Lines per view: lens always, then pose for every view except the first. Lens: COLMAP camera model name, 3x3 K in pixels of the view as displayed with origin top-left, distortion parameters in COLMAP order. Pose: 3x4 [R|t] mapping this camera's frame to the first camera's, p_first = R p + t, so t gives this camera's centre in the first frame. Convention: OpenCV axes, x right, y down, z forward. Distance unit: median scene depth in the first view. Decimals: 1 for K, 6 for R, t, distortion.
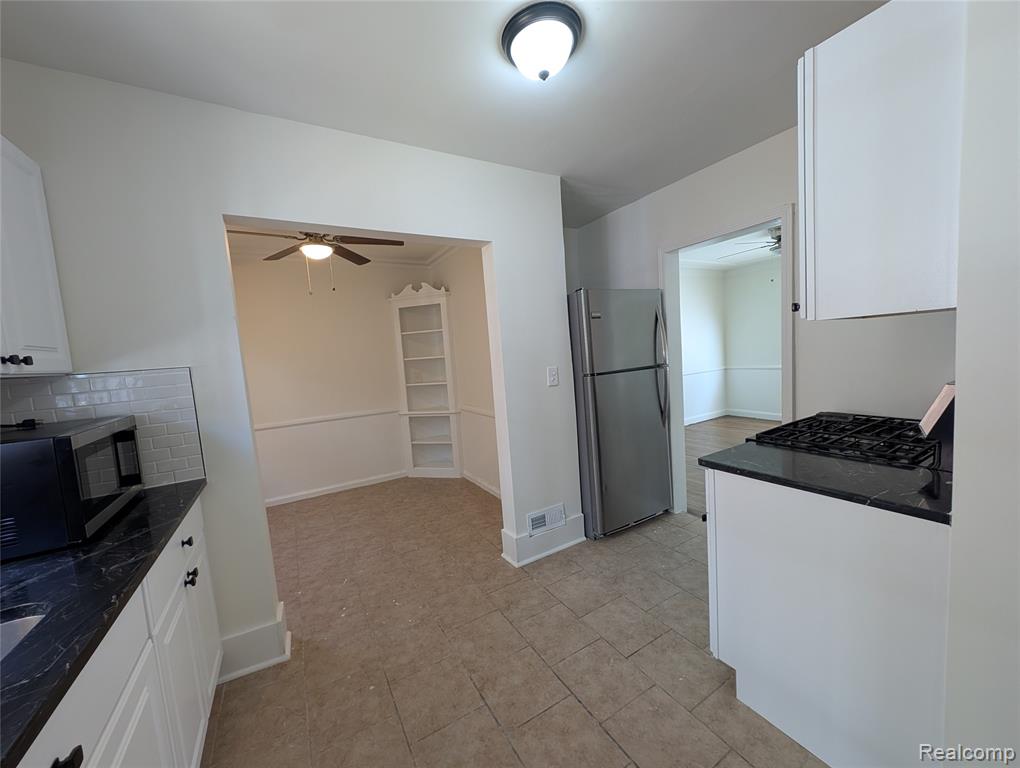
lens RADIAL K [[387.3, 0, 506.0], [0, 387.3, 385.5], [0, 0, 1]] dist [0.026960, -0.008983]
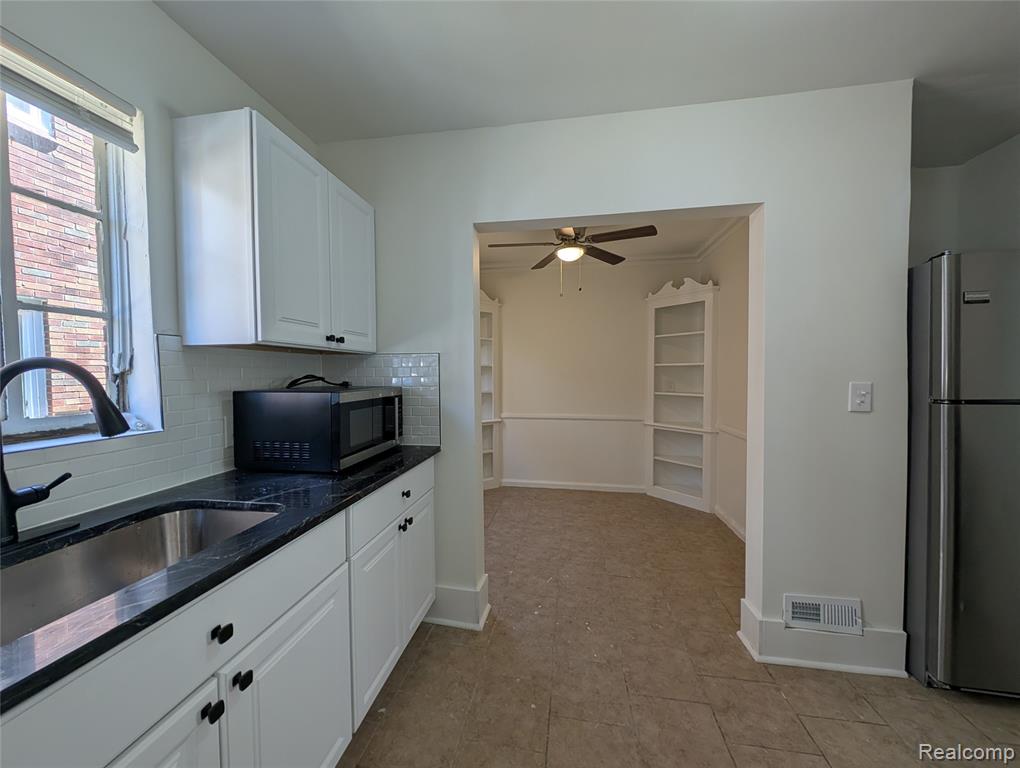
lens RADIAL K [[387.3, 0, 506.0], [0, 387.3, 385.5], [0, 0, 1]] dist [0.026960, -0.008983]
pose [[0.770385, 0.088836, -0.631360, 0.079561], [-0.104382, 0.994458, 0.012560, 0.010313], [0.628977, 0.056226, 0.775388, 0.130102]]
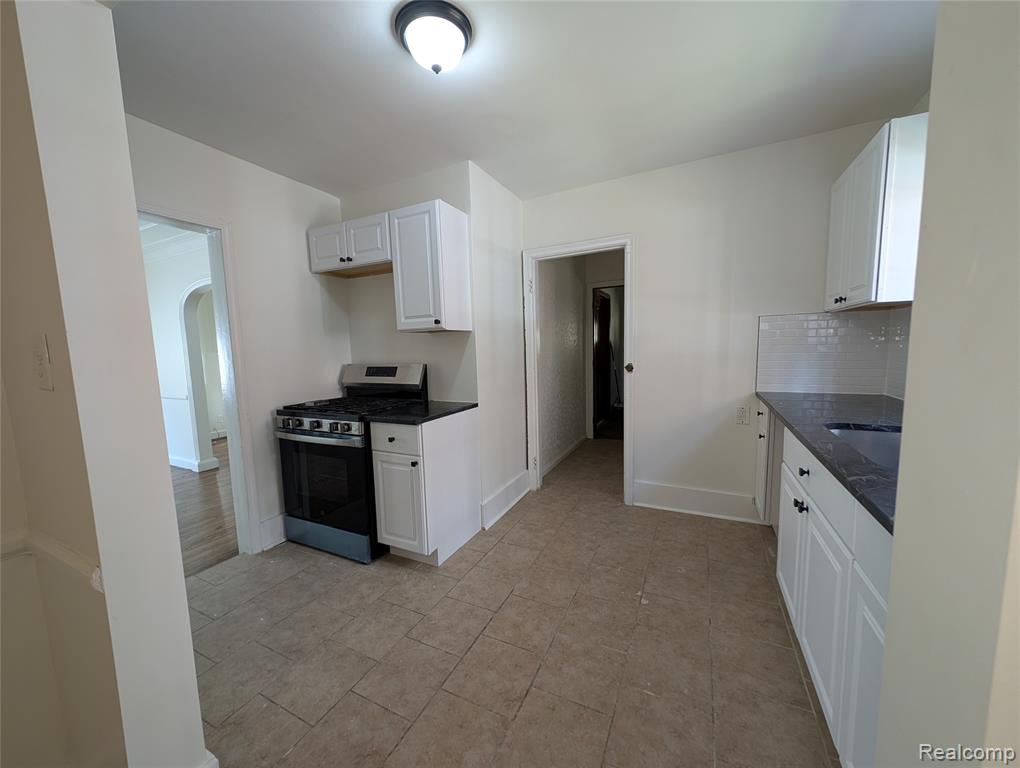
lens RADIAL K [[387.3, 0, 506.0], [0, 387.3, 385.5], [0, 0, 1]] dist [0.026960, -0.008983]
pose [[-0.545249, 0.004474, 0.838262, -0.494980], [0.142908, 0.985843, 0.087694, -0.004146], [-0.826003, 0.167610, -0.538170, 0.865319]]
